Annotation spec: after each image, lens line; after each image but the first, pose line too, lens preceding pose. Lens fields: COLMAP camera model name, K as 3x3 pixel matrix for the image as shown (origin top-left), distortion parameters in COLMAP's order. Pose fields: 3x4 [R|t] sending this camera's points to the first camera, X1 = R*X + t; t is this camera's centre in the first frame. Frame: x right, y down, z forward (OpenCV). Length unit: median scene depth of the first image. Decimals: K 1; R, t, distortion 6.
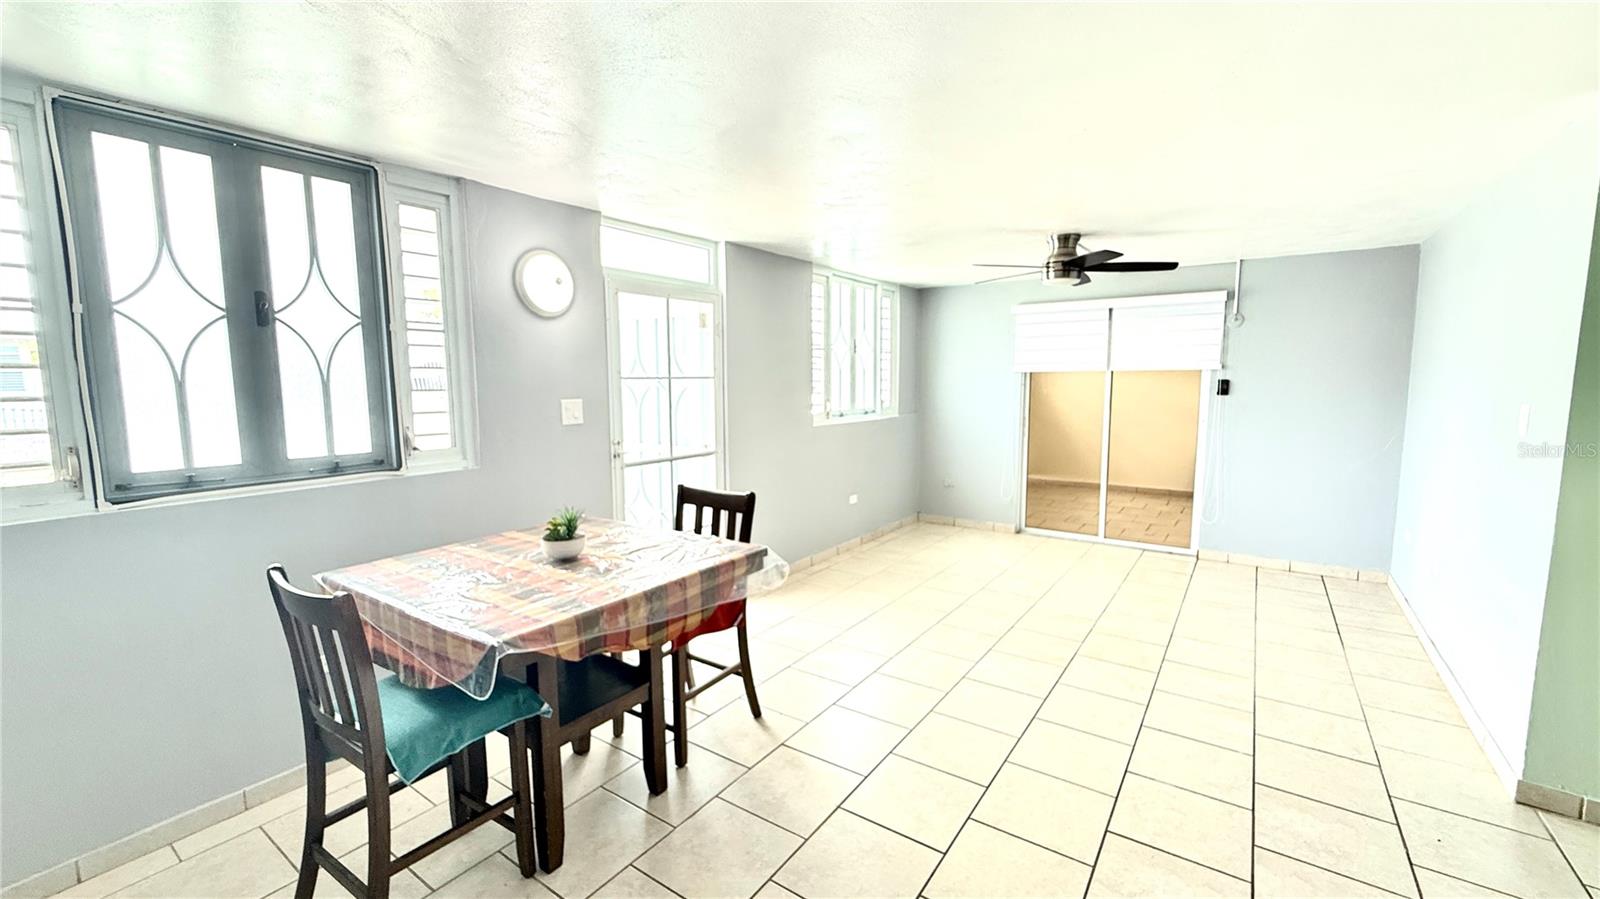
lens RADIAL K [[640.3, 0, 791.6], [0, 640.3, 449.5], [0, 0, 1]] dist [-0.001849, 0.000244]
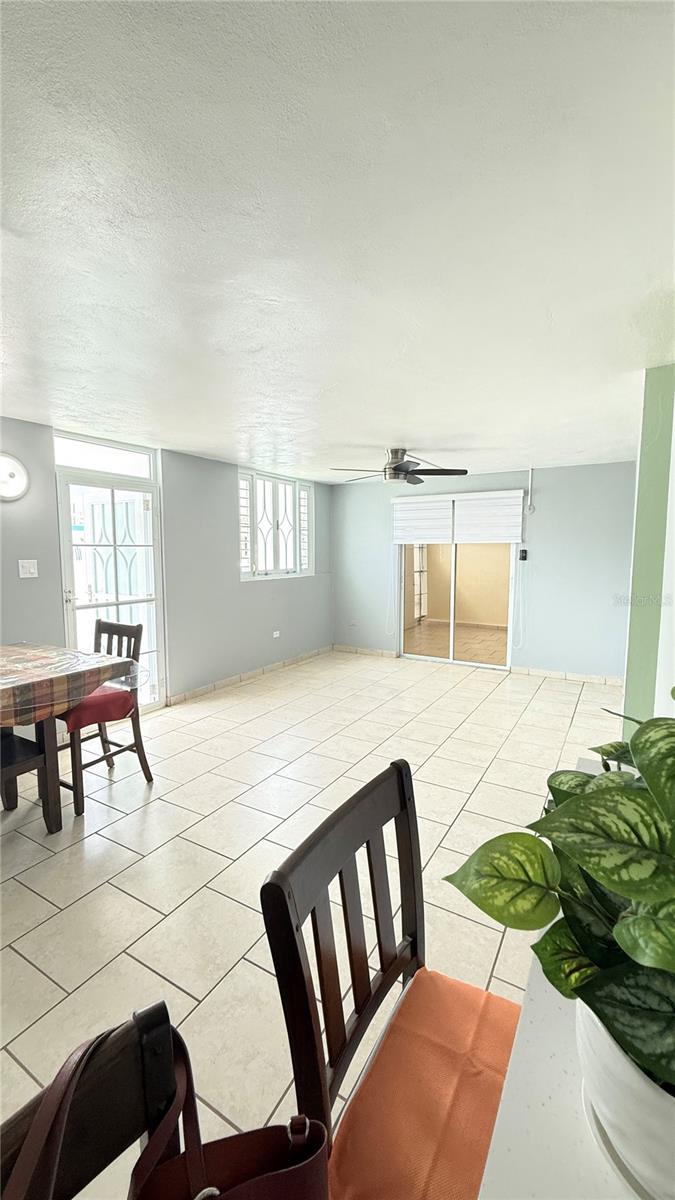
lens RADIAL K [[480.2, 0, 343.0], [0, 480.2, 599.9], [0, 0, 1]] dist [-0.001849, 0.000244]
pose [[0.996826, -0.002812, 0.079566, 0.211999], [0.003520, 0.999955, -0.008762, 0.016605], [-0.079538, 0.009014, 0.996791, -0.078556]]
